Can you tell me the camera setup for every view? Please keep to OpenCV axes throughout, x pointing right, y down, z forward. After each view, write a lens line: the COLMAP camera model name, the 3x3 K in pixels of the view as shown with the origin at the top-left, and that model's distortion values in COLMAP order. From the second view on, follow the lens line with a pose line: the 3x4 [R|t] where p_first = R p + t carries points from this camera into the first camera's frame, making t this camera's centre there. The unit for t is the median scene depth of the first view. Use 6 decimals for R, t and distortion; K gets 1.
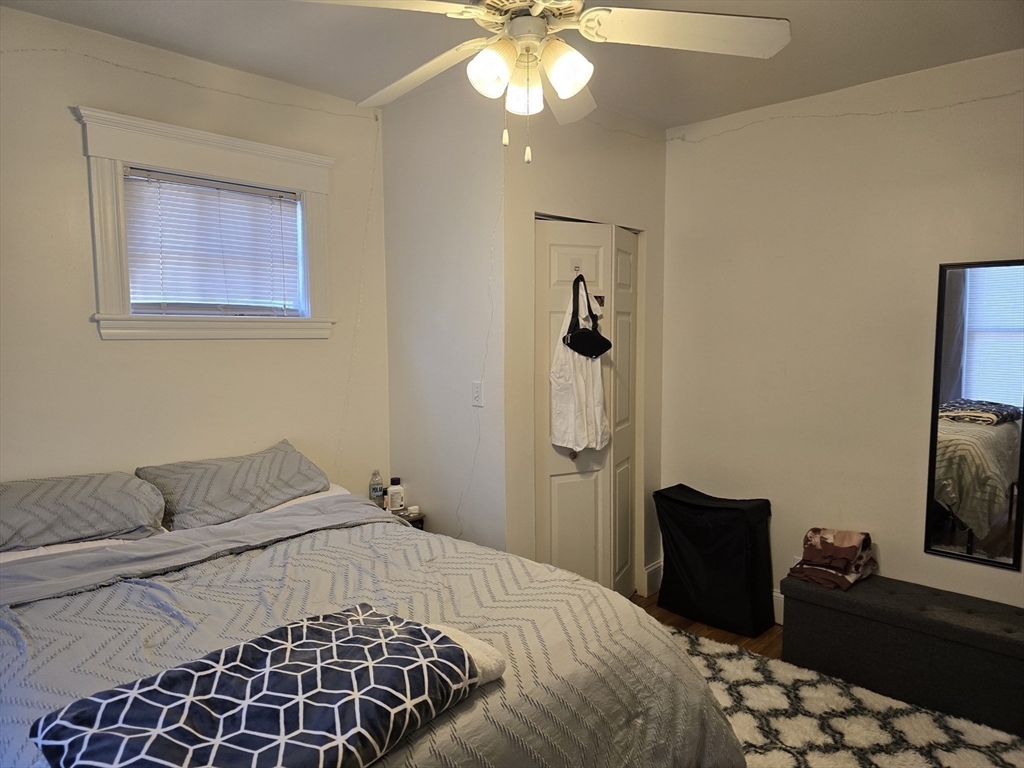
lens RADIAL K [[676.5, 0, 506.3], [0, 676.5, 390.7], [0, 0, 1]] dist [0.009057, -0.003512]
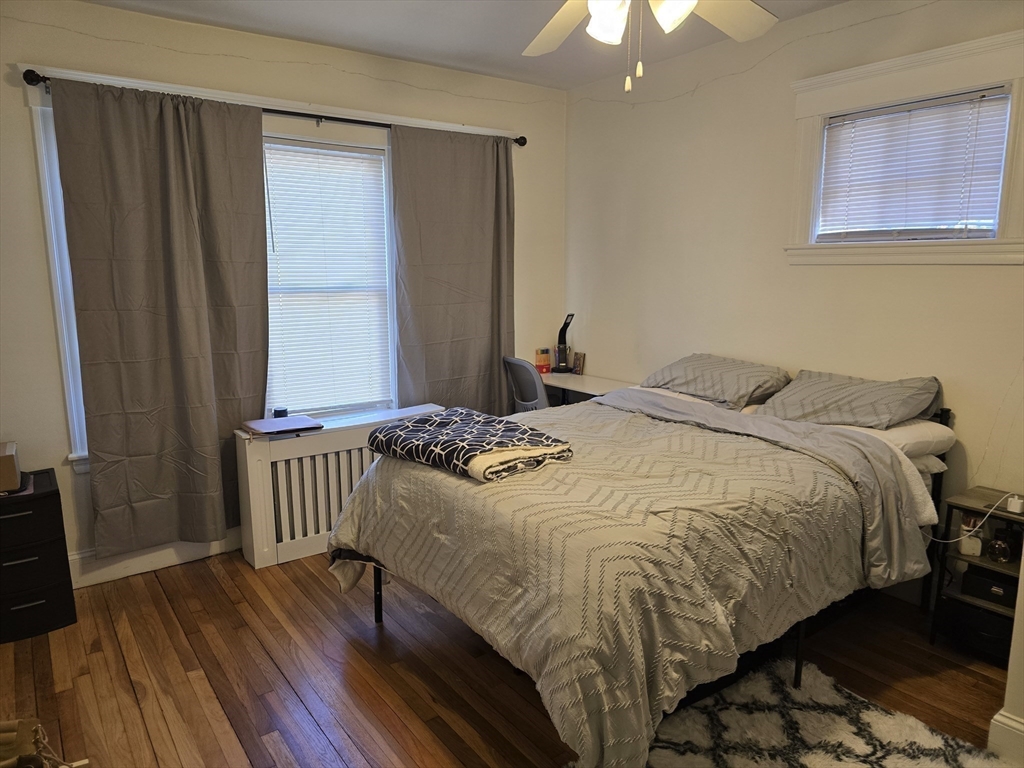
lens RADIAL K [[676.5, 0, 506.0], [0, 676.5, 381.7], [0, 0, 1]] dist [0.009057, -0.003512]
pose [[-0.157704, 0.173142, -0.972189, 0.702483], [-0.078636, 0.979180, 0.187143, -0.049576], [0.984350, 0.105963, -0.140805, 0.602050]]
